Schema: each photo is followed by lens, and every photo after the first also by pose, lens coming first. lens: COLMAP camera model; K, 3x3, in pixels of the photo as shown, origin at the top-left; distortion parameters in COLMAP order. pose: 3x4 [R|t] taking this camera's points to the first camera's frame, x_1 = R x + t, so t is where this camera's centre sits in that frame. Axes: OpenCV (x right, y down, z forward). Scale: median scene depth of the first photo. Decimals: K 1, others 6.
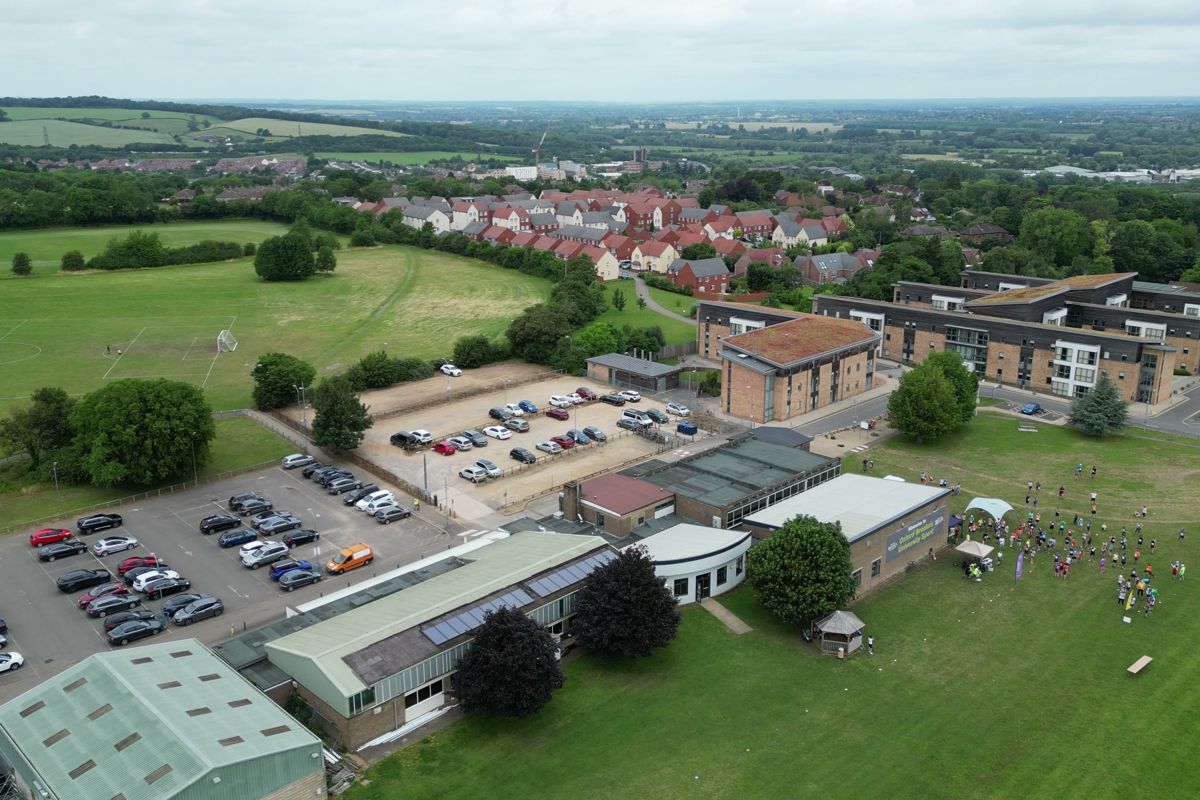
lens RADIAL K [[1042.5, 0, 606.3], [0, 1042.5, 383.4], [0, 0, 1]] dist [0.083210, -0.080294]
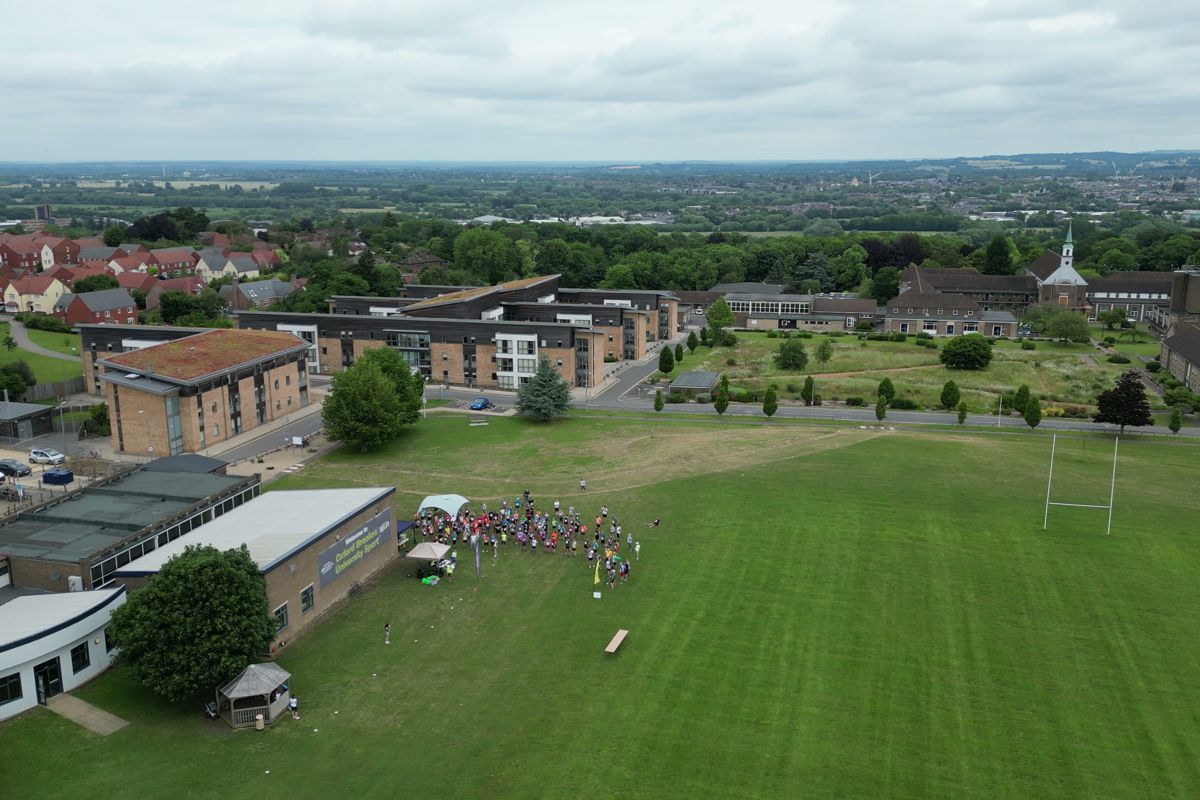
lens RADIAL K [[1036.9, 0, 601.1], [0, 1036.9, 388.3], [0, 0, 1]] dist [0.116432, -0.175465]
pose [[0.874787, -0.106847, 0.472579, 0.062259], [0.130610, 0.991277, -0.017650, 0.040998], [-0.466571, 0.077164, 0.881111, 0.134261]]
